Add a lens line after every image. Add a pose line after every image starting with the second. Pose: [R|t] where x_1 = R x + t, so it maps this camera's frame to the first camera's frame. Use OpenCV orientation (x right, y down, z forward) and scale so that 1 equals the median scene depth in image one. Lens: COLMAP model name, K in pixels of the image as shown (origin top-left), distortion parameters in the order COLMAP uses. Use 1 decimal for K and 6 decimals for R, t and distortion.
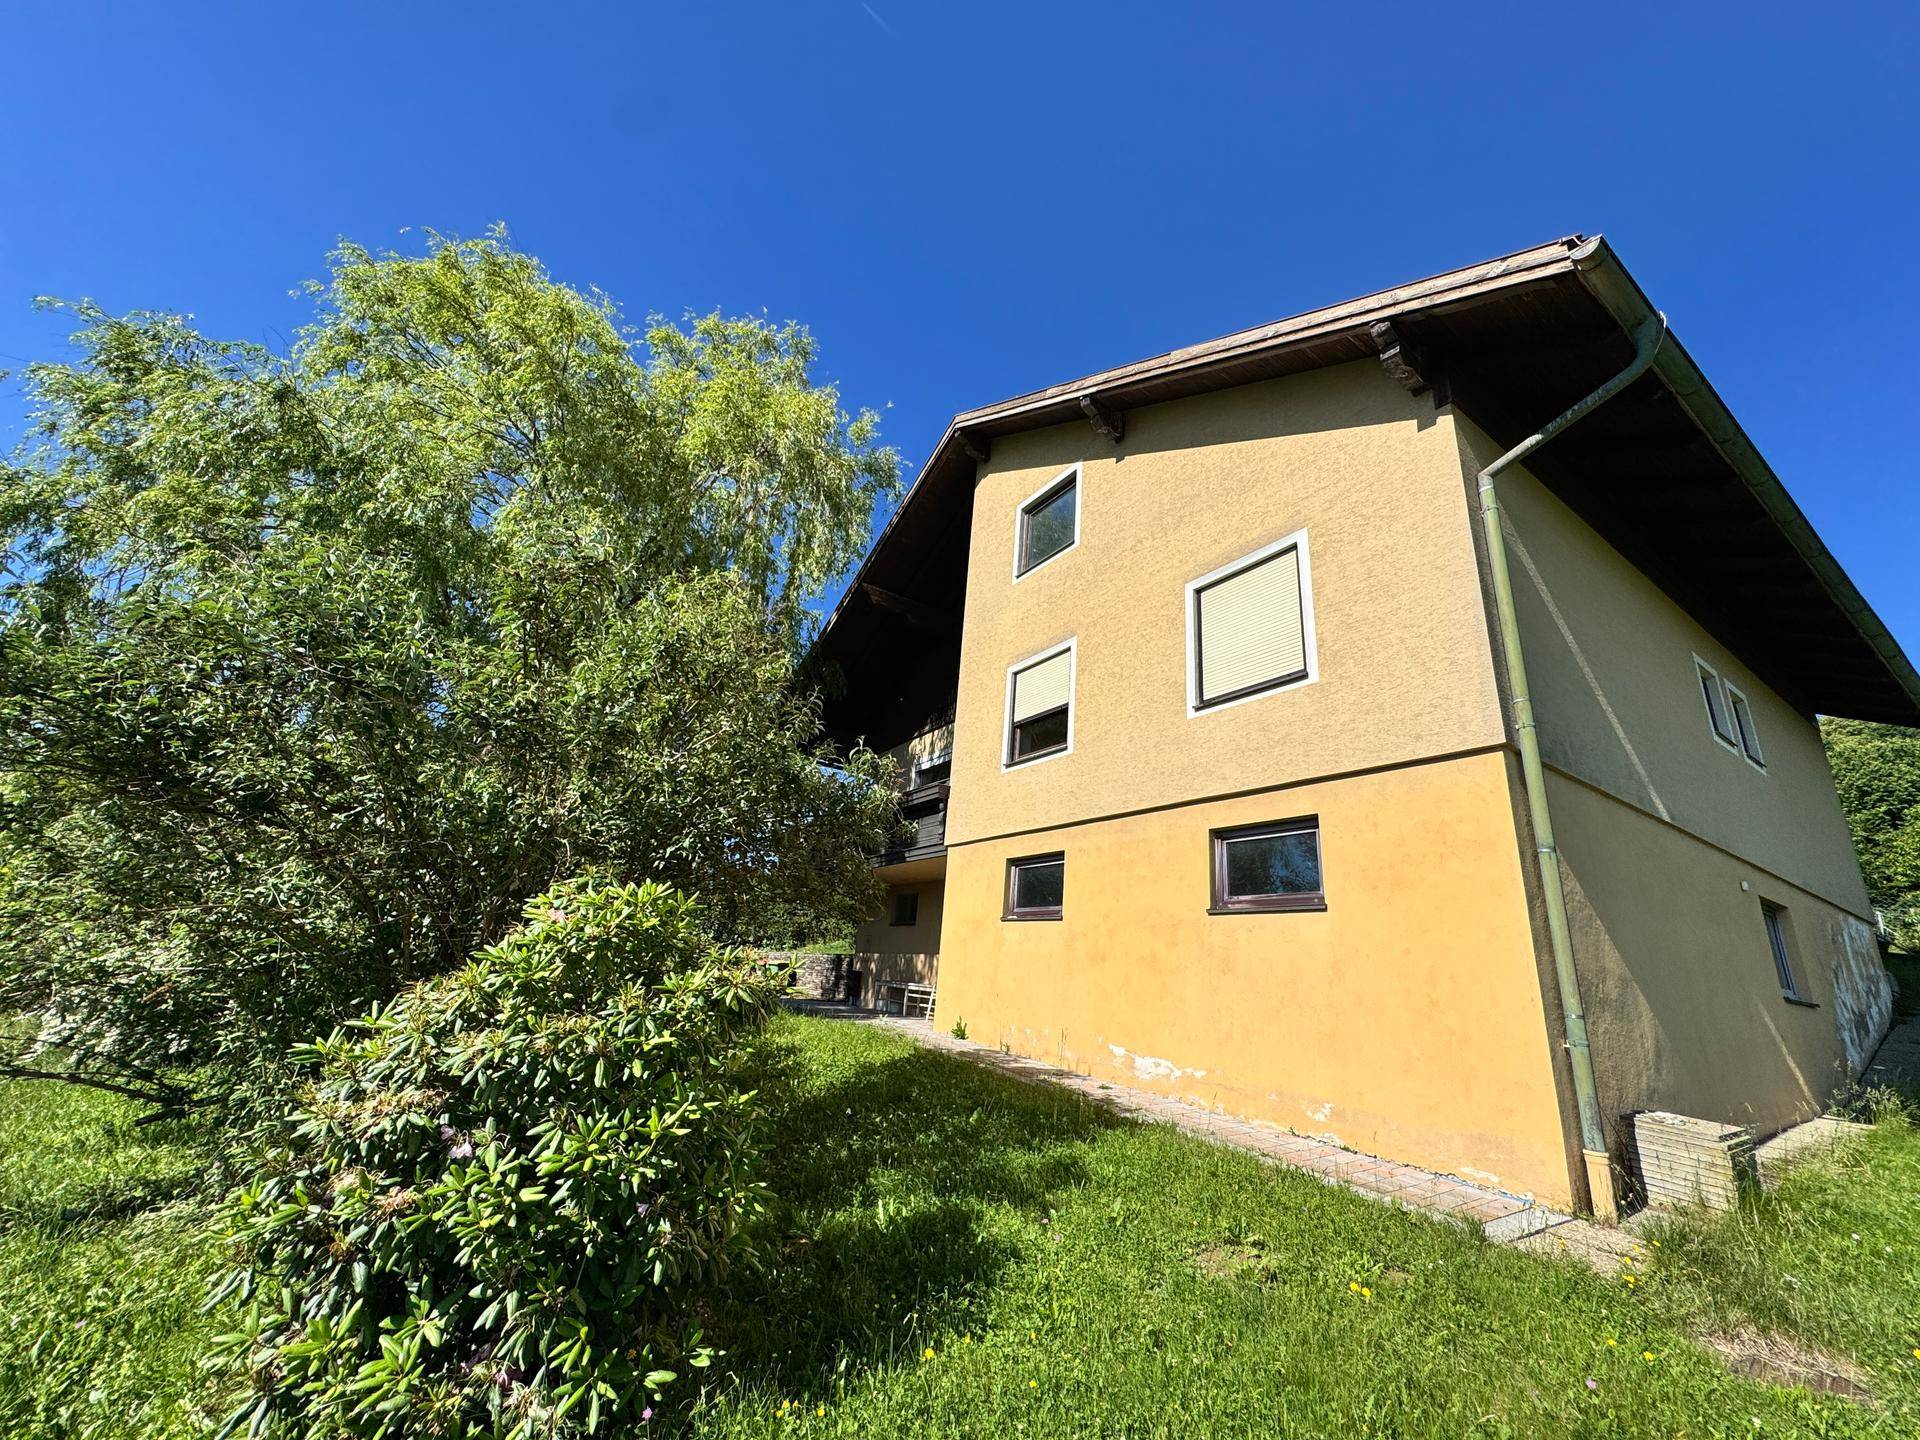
lens RADIAL K [[767.3, 0, 959.7], [0, 767.3, 715.4], [0, 0, 1]] dist [-0.001970, -0.000414]
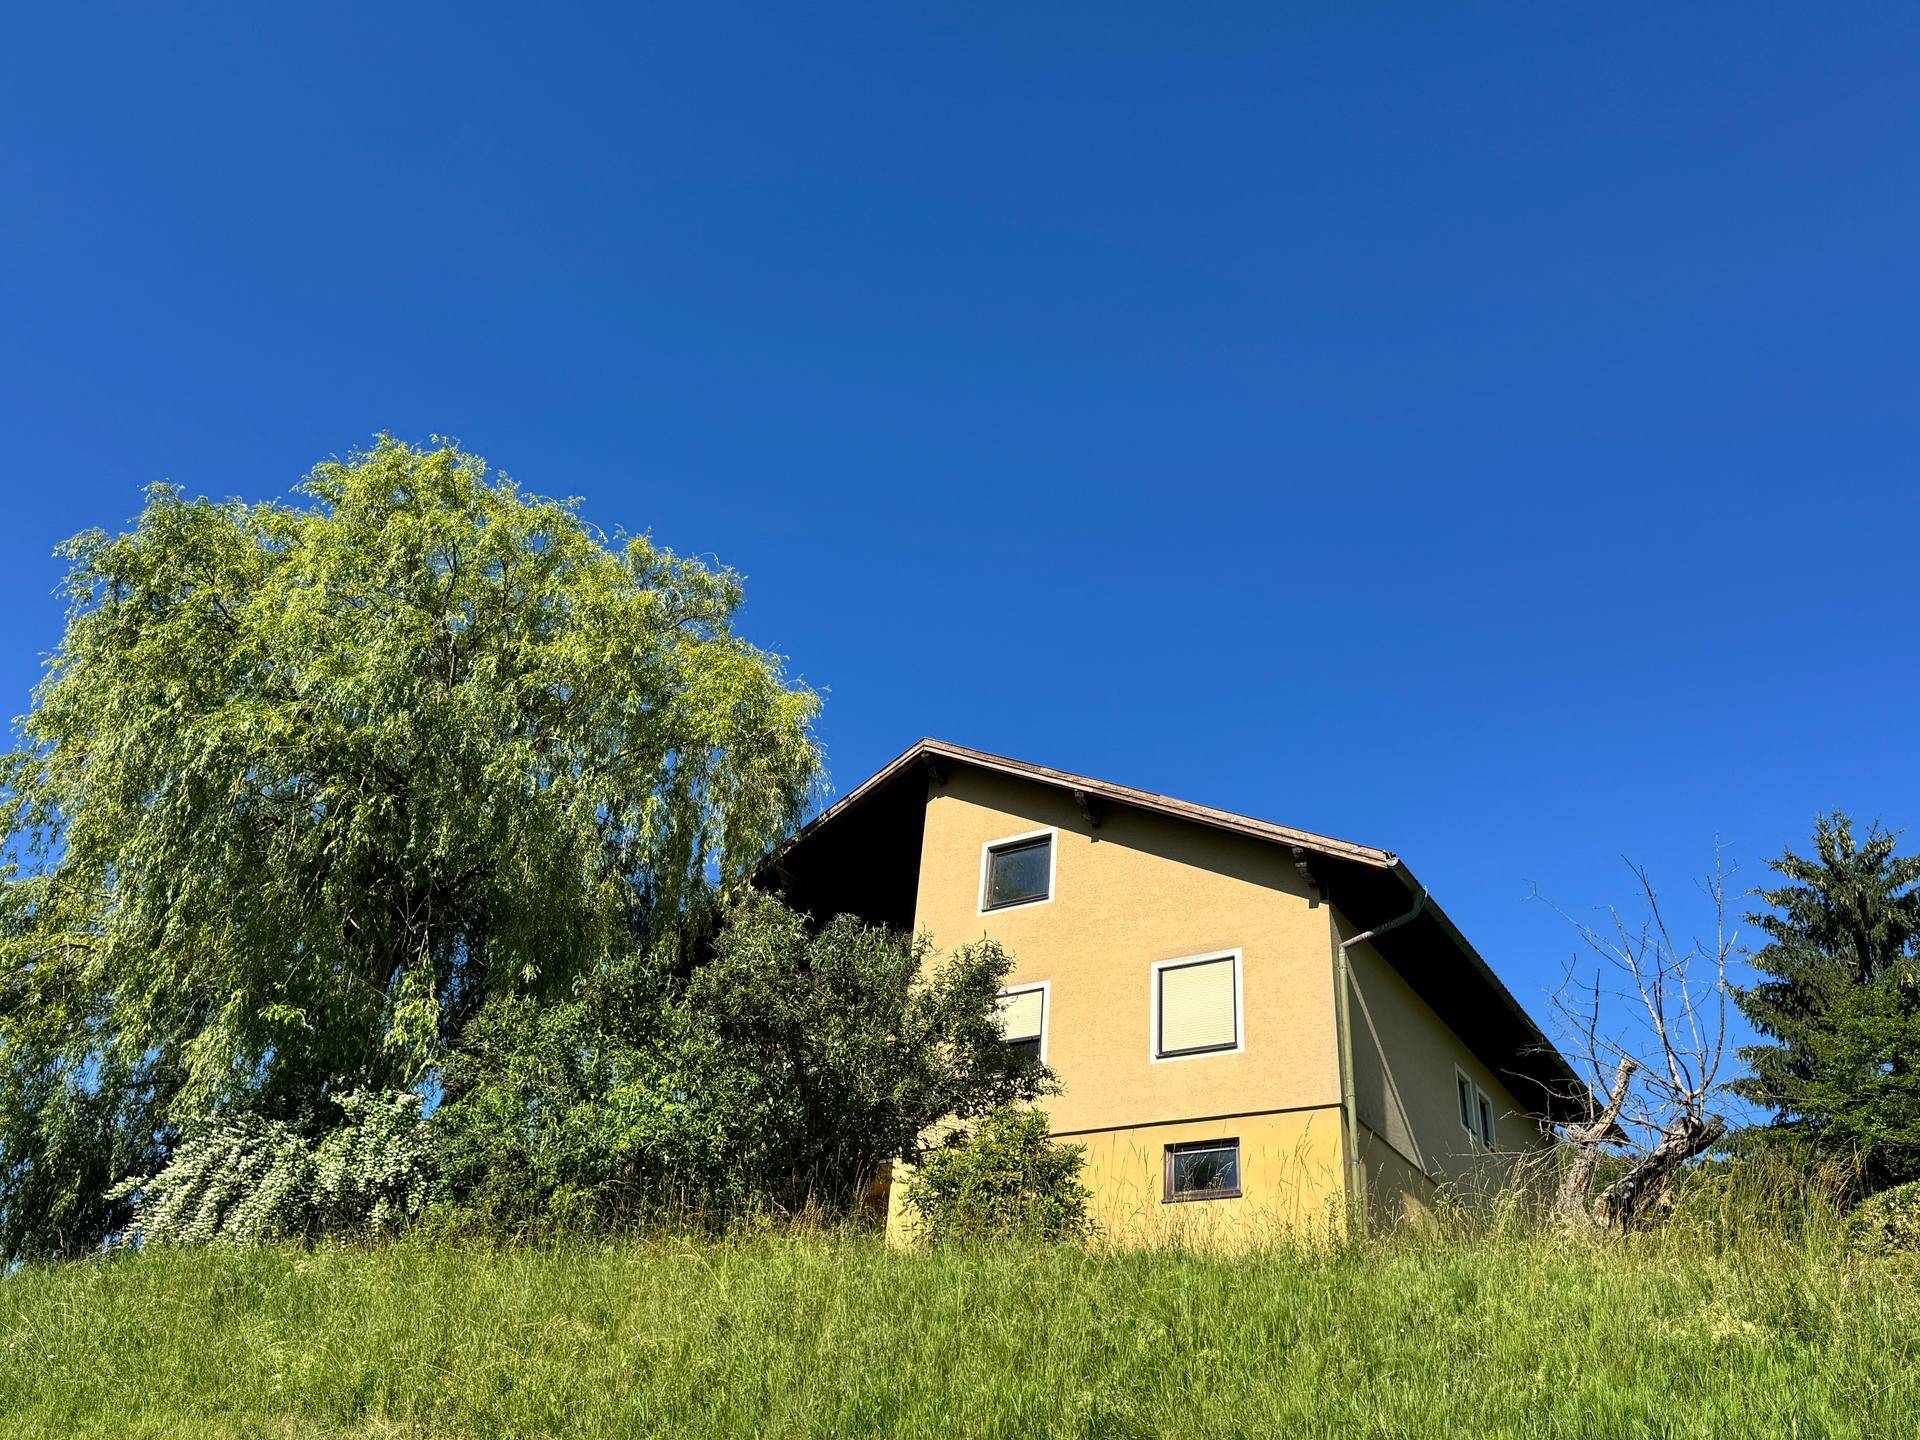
lens RADIAL K [[1475.3, 0, 964.1], [0, 1475.3, 714.0], [0, 0, 1]] dist [0.094880, -0.108171]
pose [[0.918565, 0.205181, 0.337845, -1.151271], [-0.135927, 0.966562, -0.217444, 0.024975], [-0.371164, 0.153814, 0.915739, -1.579544]]
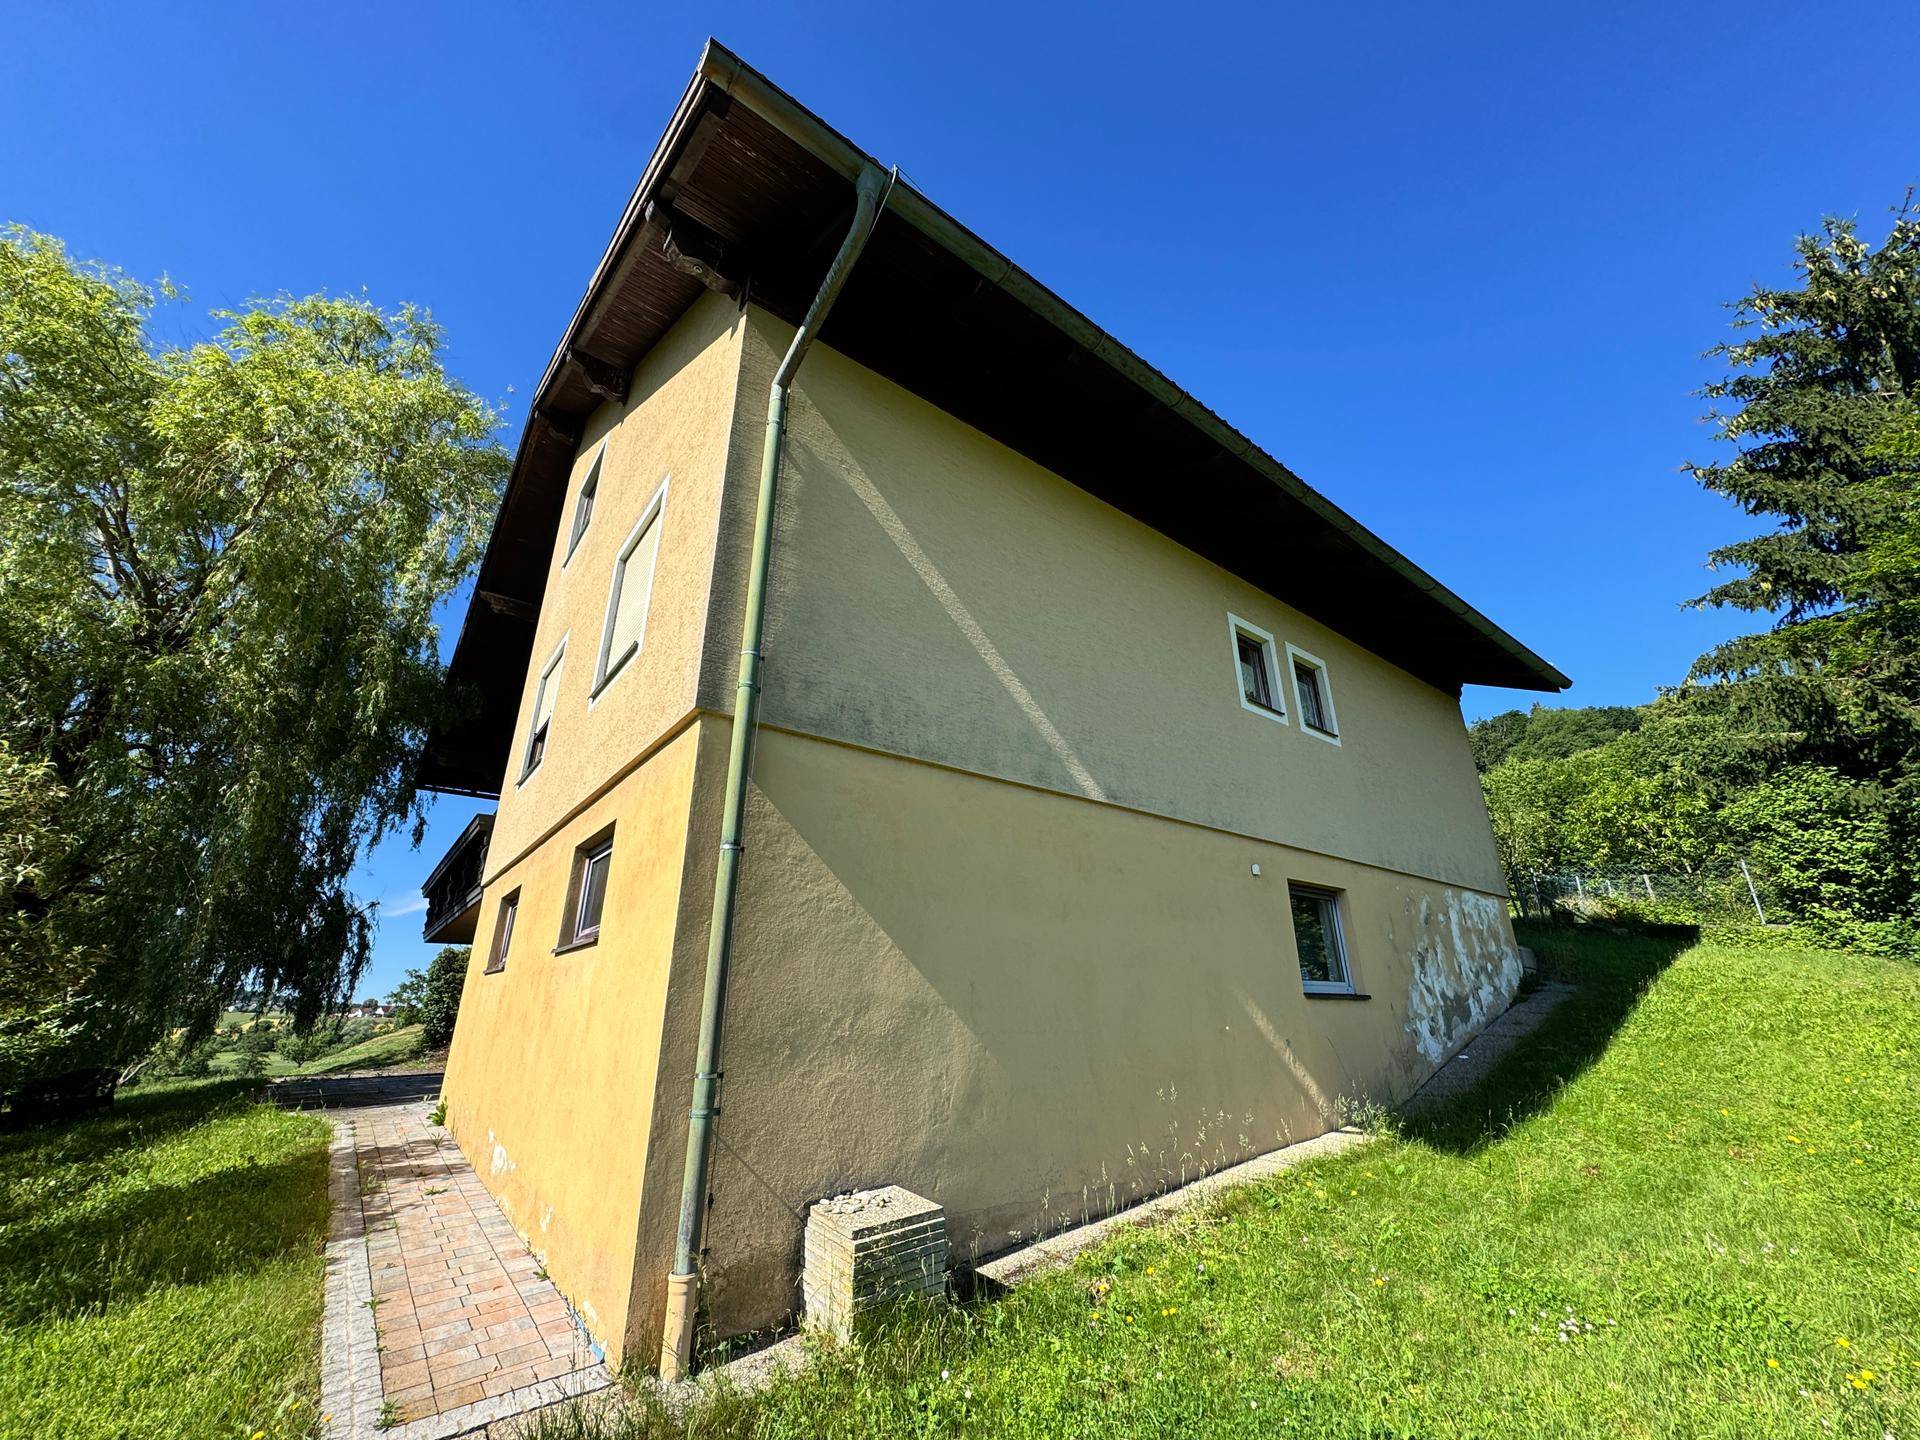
lens RADIAL K [[767.3, 0, 959.7], [0, 767.3, 715.4], [0, 0, 1]] dist [-0.001970, -0.000414]
pose [[0.993835, -0.052414, 0.097702, 0.661793], [0.055974, 0.997851, -0.034061, 0.062759], [-0.095706, 0.039319, 0.994633, 0.161485]]
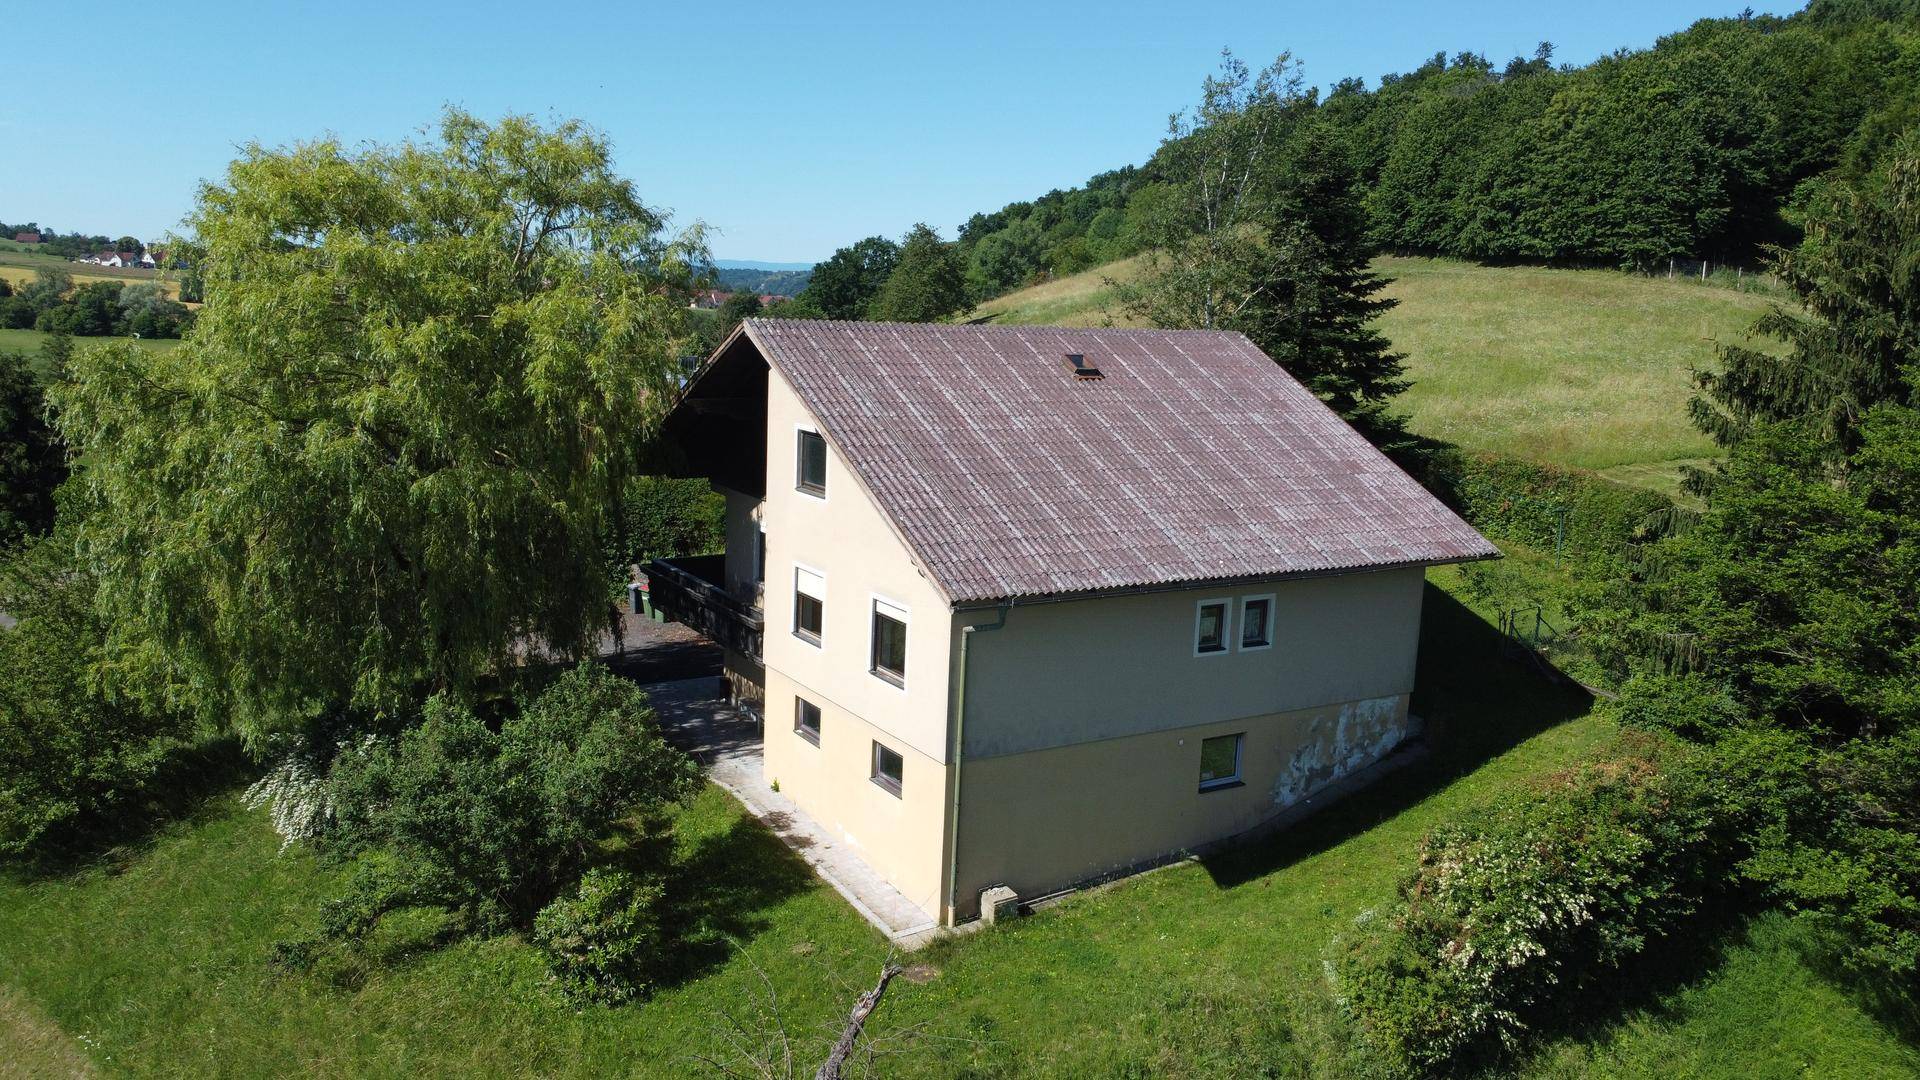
lens RADIAL K [[1539.2, 0, 992.2], [0, 1539.2, 451.8], [0, 0, 1]] dist [0.004943, -0.000641]
pose [[0.999618, -0.025262, -0.011197, 0.687402], [0.027607, 0.895782, 0.443635, -2.187551], [-0.001178, -0.443775, 0.896137, -2.123703]]
